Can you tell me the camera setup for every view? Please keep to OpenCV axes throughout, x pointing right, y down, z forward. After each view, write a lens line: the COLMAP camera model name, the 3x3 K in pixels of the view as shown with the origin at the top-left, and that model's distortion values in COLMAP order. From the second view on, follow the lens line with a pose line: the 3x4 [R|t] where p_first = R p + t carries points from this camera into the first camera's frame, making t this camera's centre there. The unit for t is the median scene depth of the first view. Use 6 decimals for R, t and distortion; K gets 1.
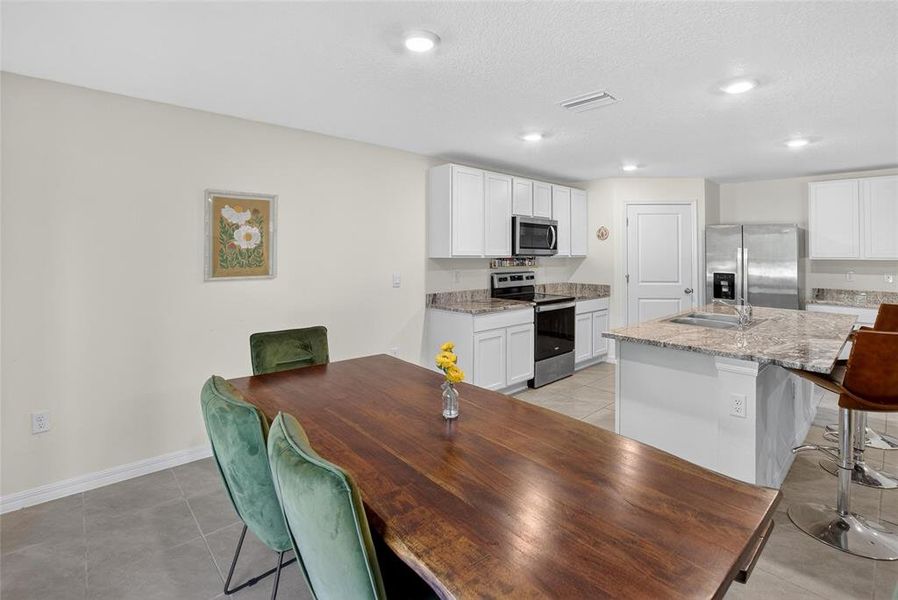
lens RADIAL K [[408.2, 0, 438.4], [0, 408.2, 251.4], [0, 0, 1]] dist [-0.016420, 0.000448]
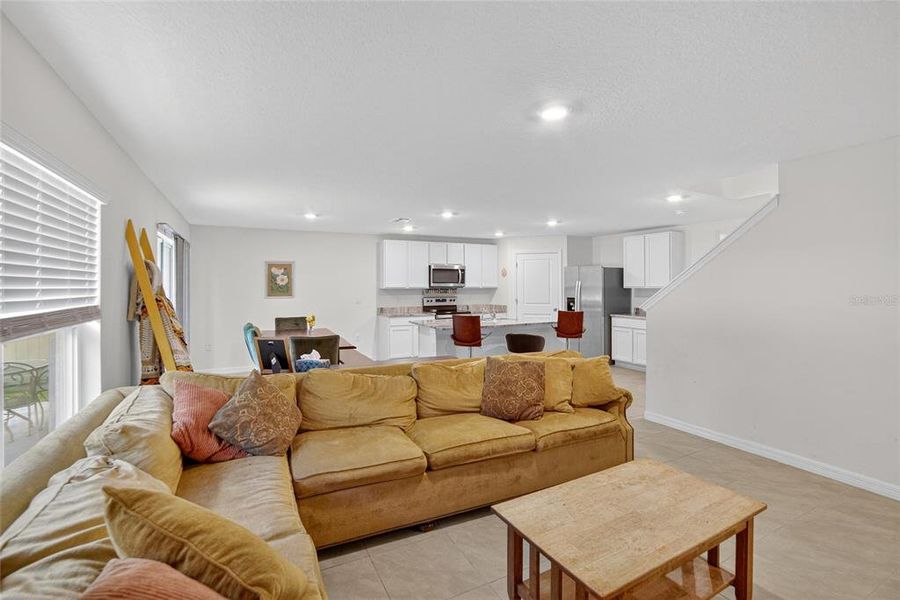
lens RADIAL K [[409.1, 0, 441.4], [0, 409.1, 284.0], [0, 0, 1]] dist [-0.016420, 0.000448]
pose [[0.961771, -0.010066, -0.273671, 0.735696], [0.009057, 0.999947, -0.004950, 0.005576], [0.273706, 0.002282, 0.961811, -0.705863]]
